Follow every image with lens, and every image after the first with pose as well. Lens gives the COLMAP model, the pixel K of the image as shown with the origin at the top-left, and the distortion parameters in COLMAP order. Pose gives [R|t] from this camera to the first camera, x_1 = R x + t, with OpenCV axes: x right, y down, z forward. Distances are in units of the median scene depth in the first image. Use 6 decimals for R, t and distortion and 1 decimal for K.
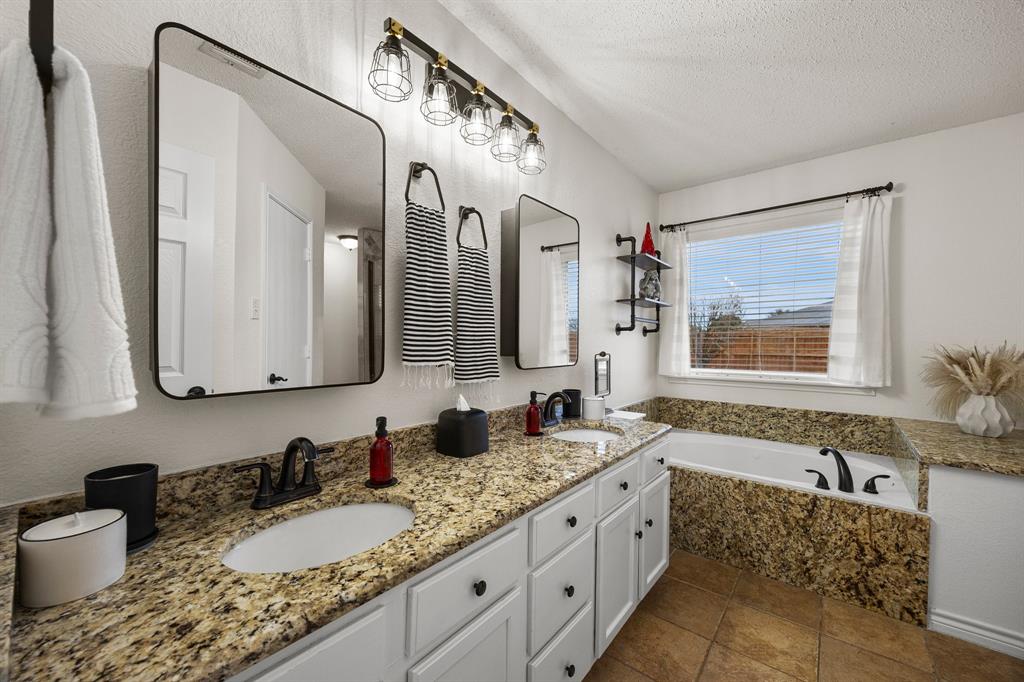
lens RADIAL K [[388.5, 0, 511.9], [0, 388.5, 346.8], [0, 0, 1]] dist [-0.001355, 0.000011]
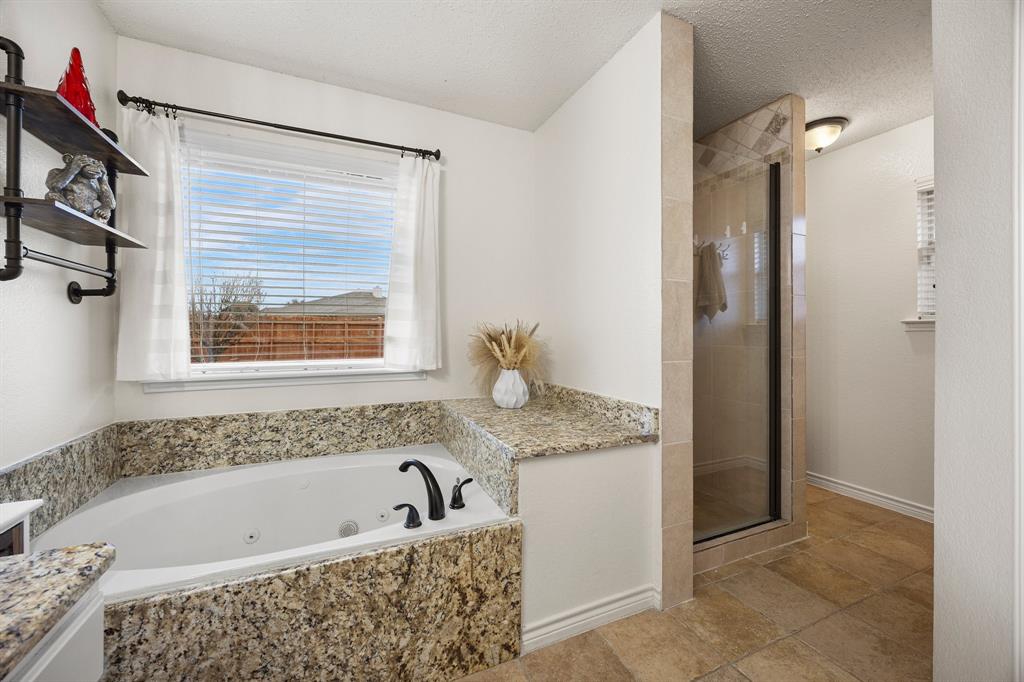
lens RADIAL K [[388.5, 0, 508.7], [0, 388.5, 333.7], [0, 0, 1]] dist [-0.001355, 0.000011]
pose [[0.447485, -0.004771, 0.894278, 0.234957], [0.010760, 0.999942, -0.000049, 0.023446], [-0.894226, 0.009644, 0.447511, 0.480433]]
